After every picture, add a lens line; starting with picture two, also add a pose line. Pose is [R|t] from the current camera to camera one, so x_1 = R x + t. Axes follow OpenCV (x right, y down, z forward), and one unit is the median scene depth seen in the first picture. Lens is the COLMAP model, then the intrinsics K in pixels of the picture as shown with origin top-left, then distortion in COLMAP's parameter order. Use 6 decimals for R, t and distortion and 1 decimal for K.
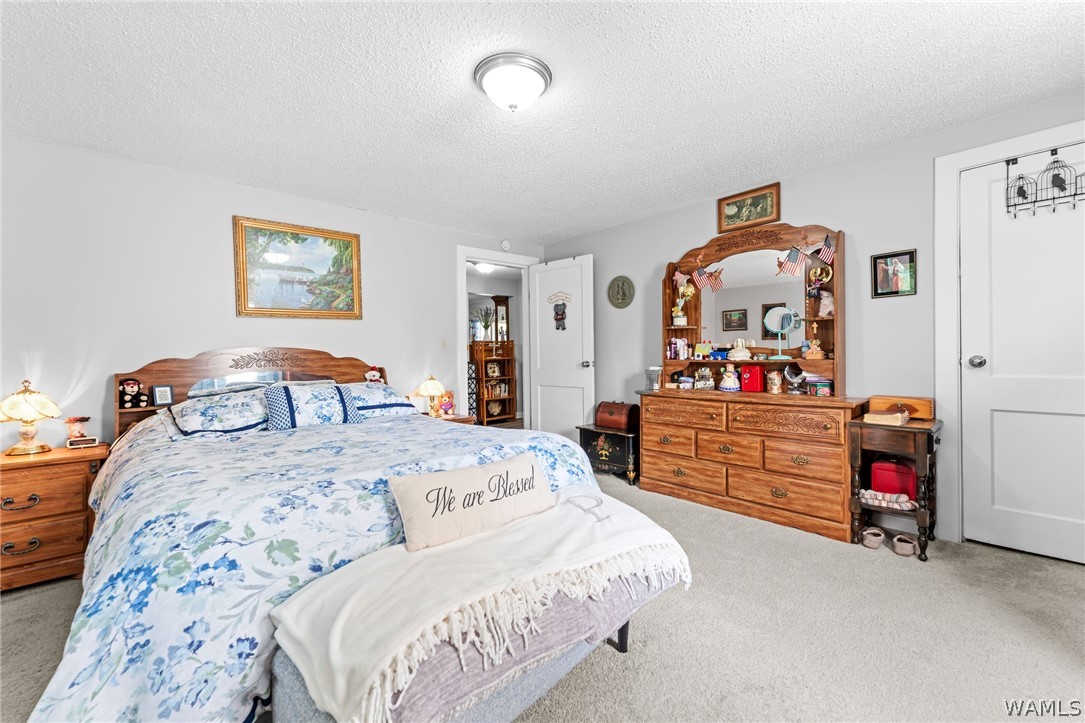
lens RADIAL K [[417.3, 0, 542.5], [0, 417.3, 361.5], [0, 0, 1]] dist [-0.001053, -0.000184]
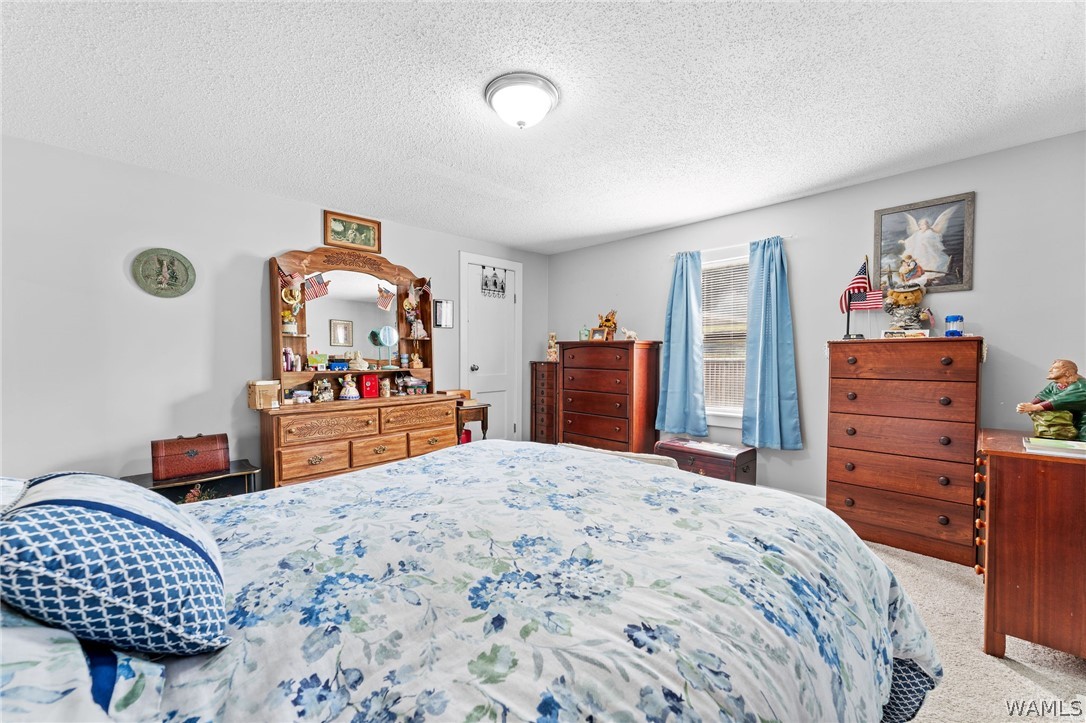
lens RADIAL K [[450.8, 0, 520.3], [0, 450.8, 372.1], [0, 0, 1]] dist [-0.000508, -0.000169]
pose [[-0.014023, -0.029156, 0.999477, -0.733236], [0.017580, 0.999413, 0.029401, -0.026242], [-0.999747, 0.017983, -0.013502, 0.601363]]
